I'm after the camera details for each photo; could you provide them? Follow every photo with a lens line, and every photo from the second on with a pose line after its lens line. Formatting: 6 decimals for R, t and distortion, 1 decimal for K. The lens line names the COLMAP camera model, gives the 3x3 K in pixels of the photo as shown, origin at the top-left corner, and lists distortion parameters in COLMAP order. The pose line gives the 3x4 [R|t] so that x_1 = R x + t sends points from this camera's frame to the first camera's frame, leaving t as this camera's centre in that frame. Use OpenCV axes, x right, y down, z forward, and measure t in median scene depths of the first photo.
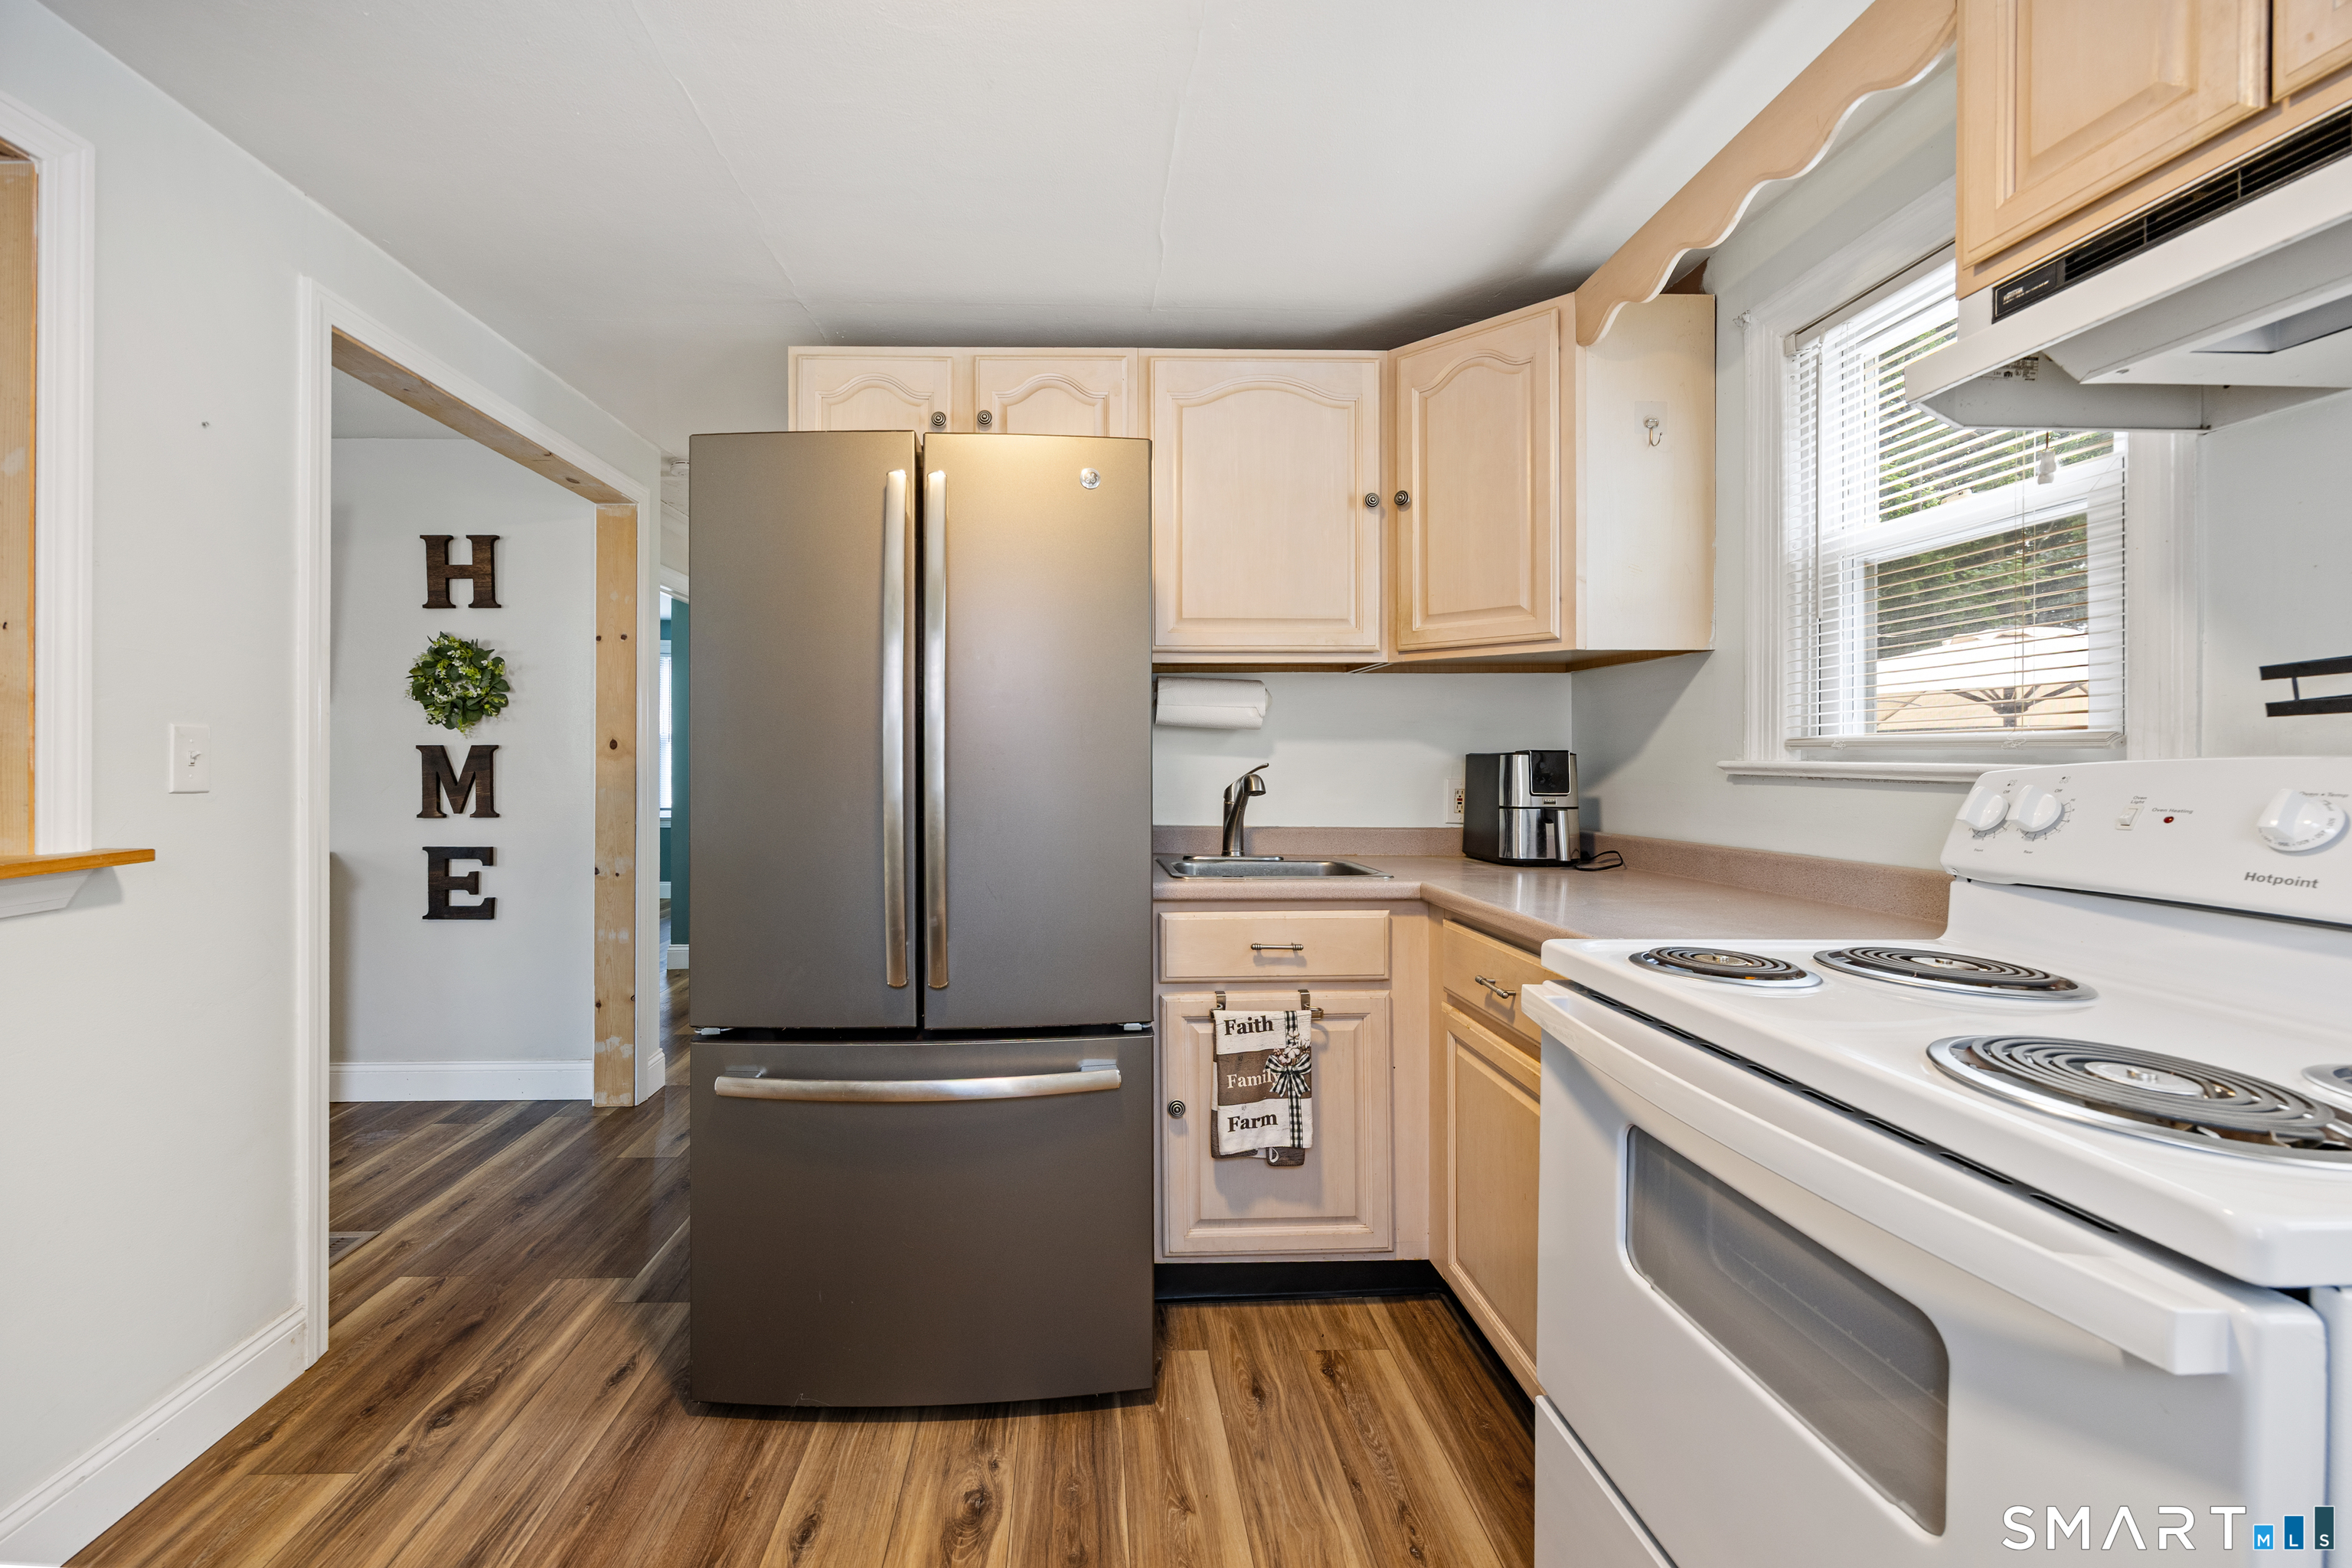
lens RADIAL K [[952.9, 0, 1098.3], [0, 952.9, 744.8], [0, 0, 1]] dist [-0.001069, -0.000749]
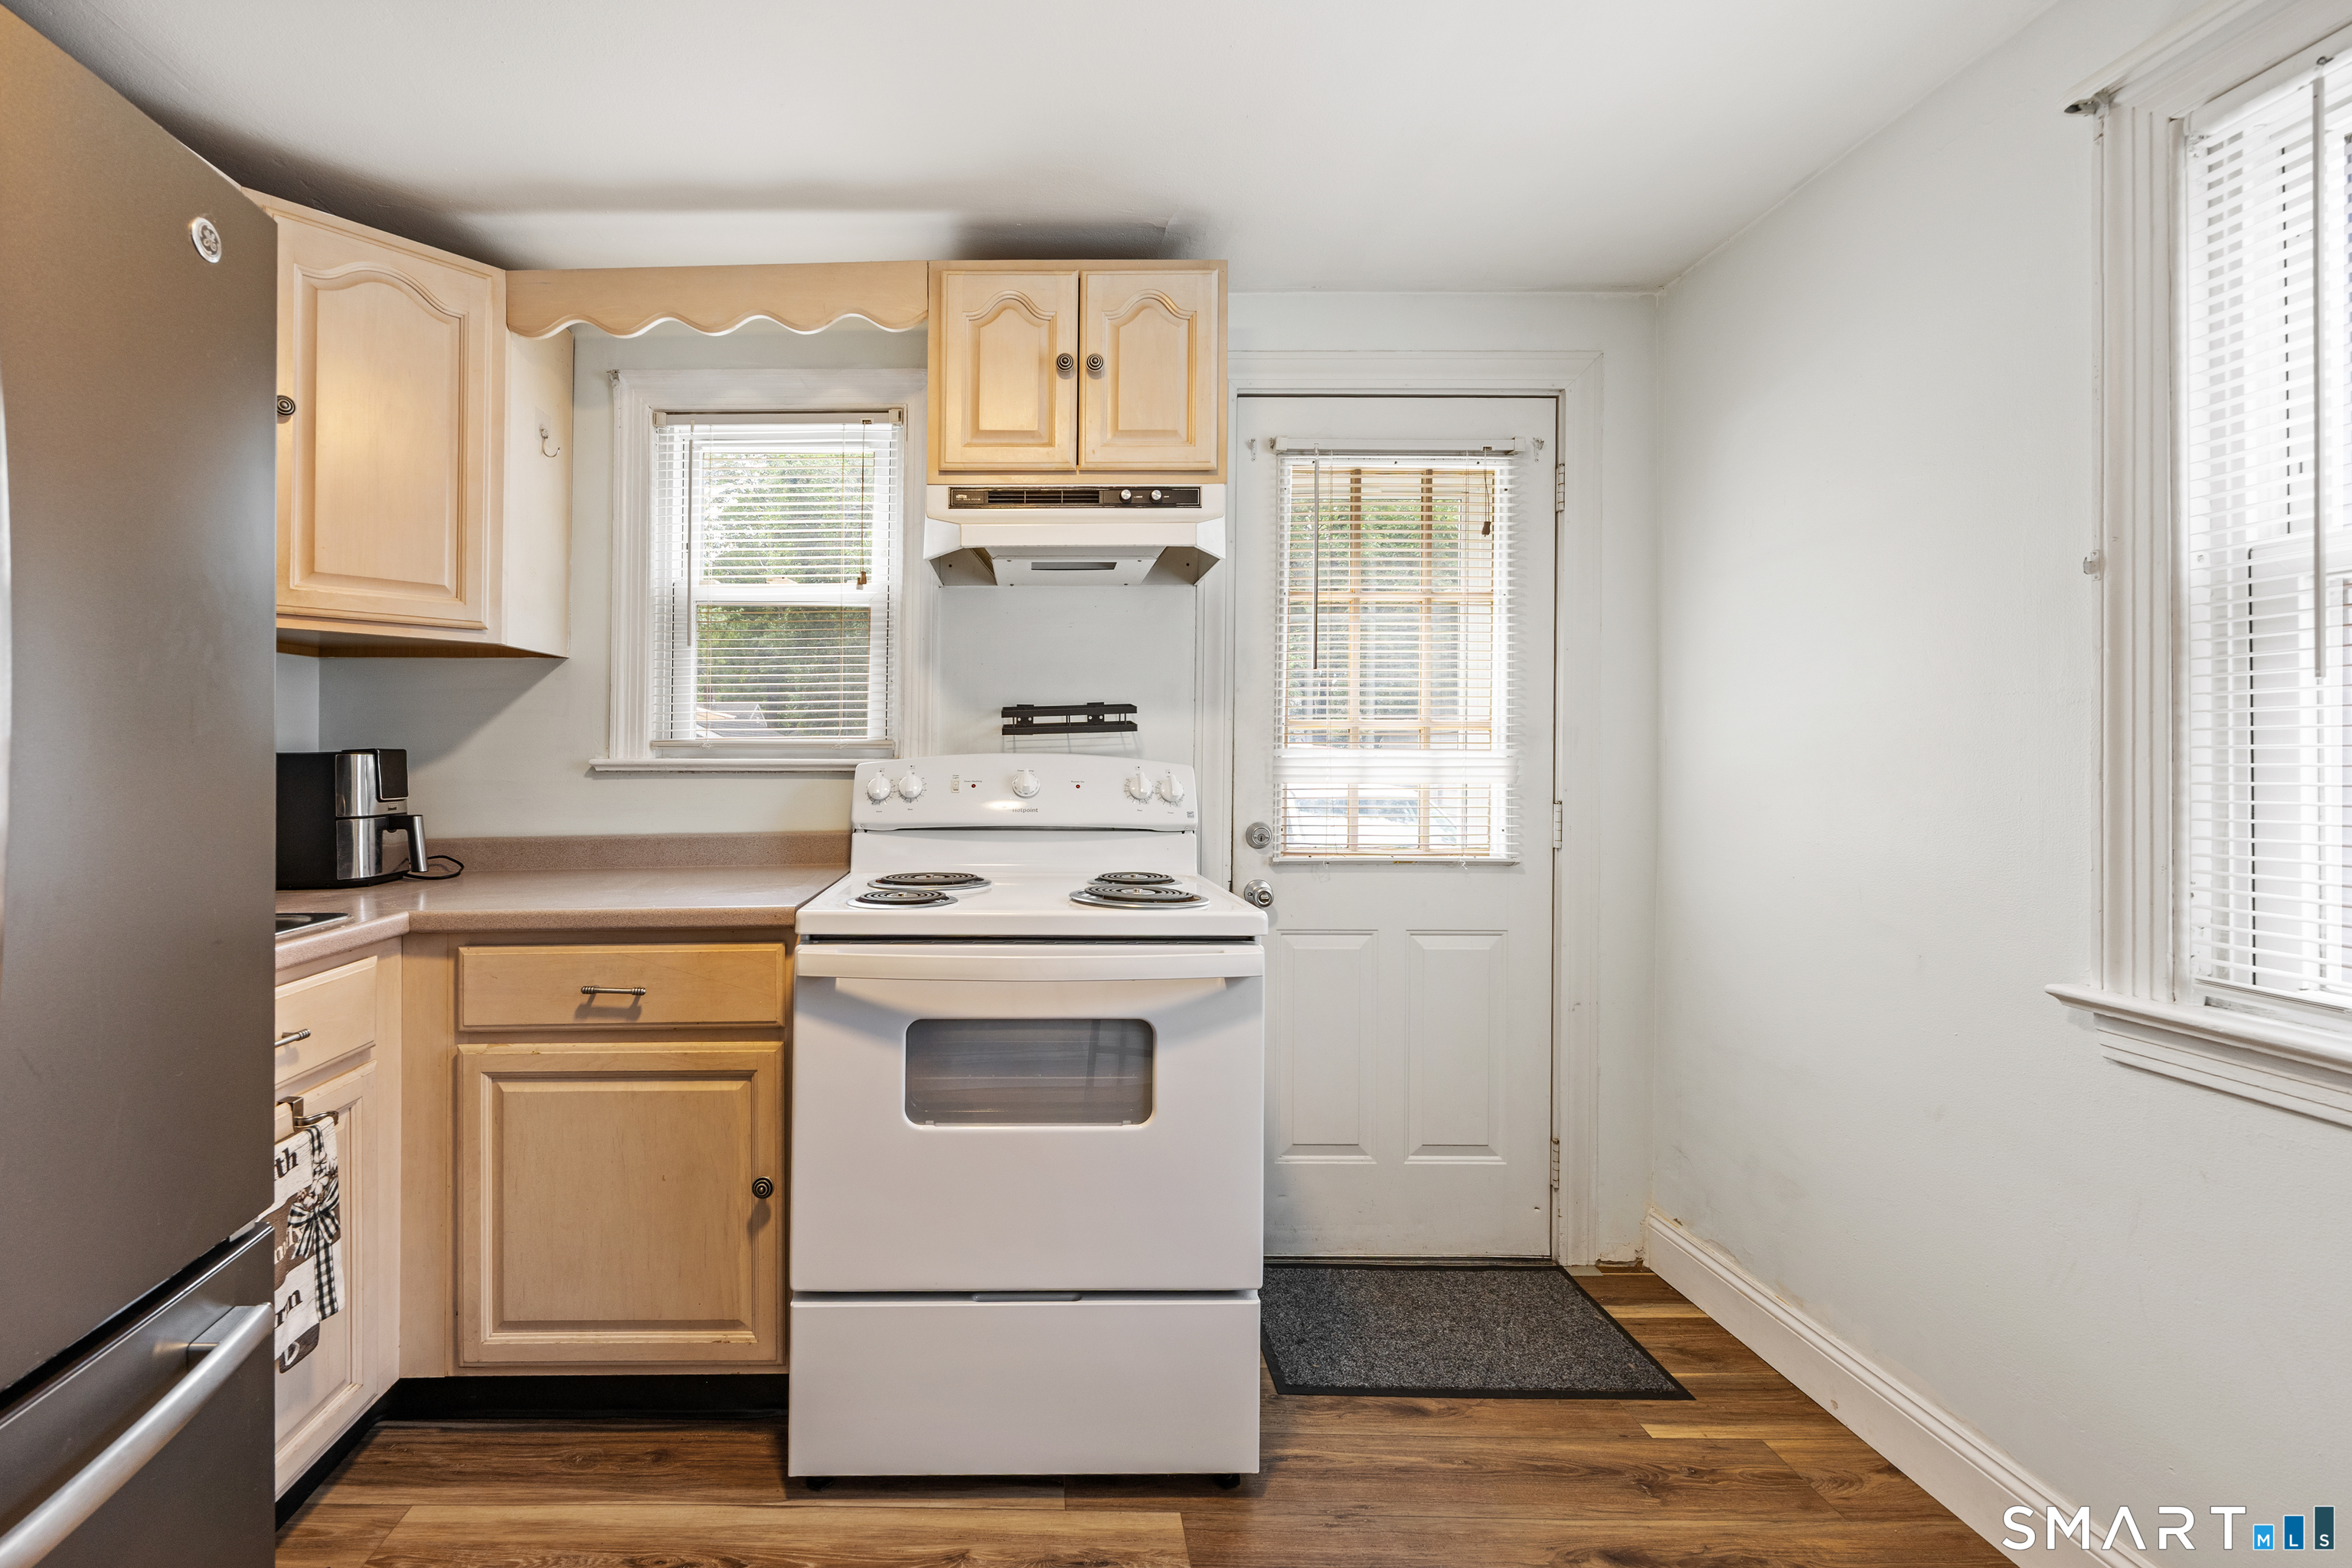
lens RADIAL K [[952.9, 0, 1060.3], [0, 952.9, 748.4], [0, 0, 1]] dist [-0.001069, -0.000749]
pose [[0.003141, 0.004326, 0.999986, -0.485556], [-0.006730, 0.999968, -0.004305, 0.005671], [-0.999972, -0.006717, 0.003170, 0.463104]]
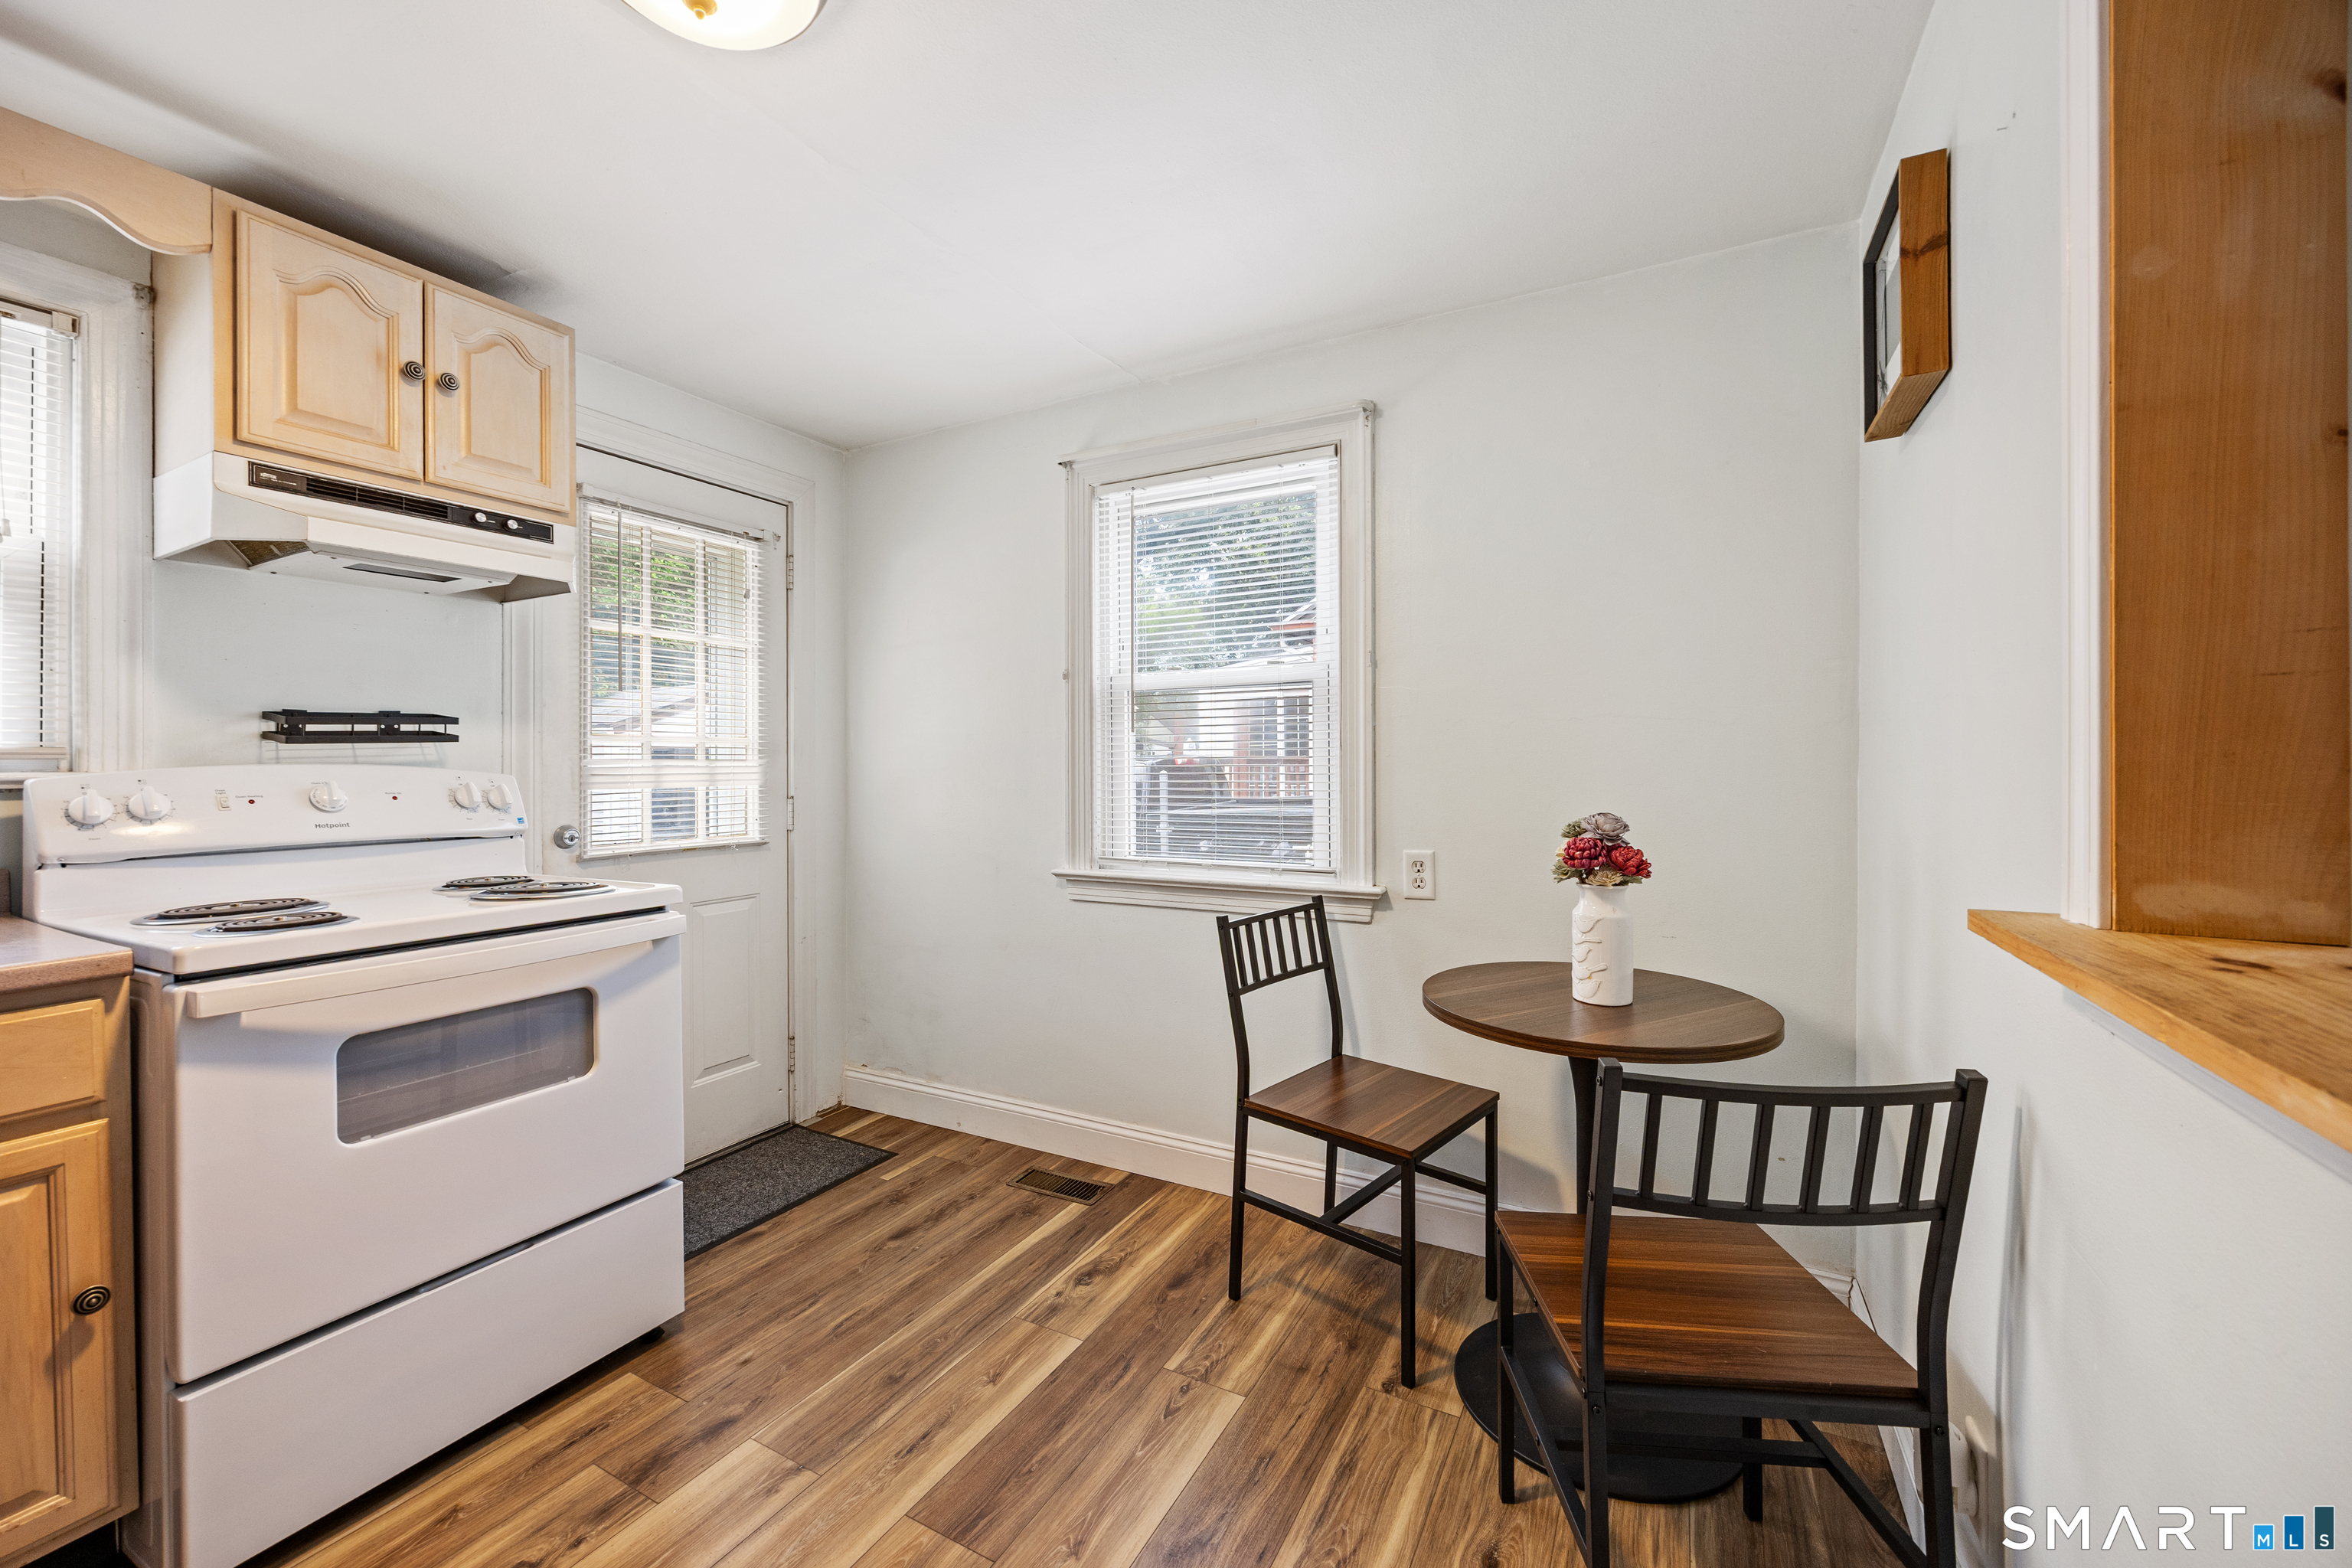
lens RADIAL K [[952.9, 0, 1155.0], [0, 952.9, 763.6], [0, 0, 1]] dist [-0.001069, -0.000749]
pose [[-0.877165, 0.000519, 0.480189, -0.645806], [-0.000532, 0.999998, -0.002053, 0.007714], [-0.480189, -0.002056, -0.877162, 0.975784]]
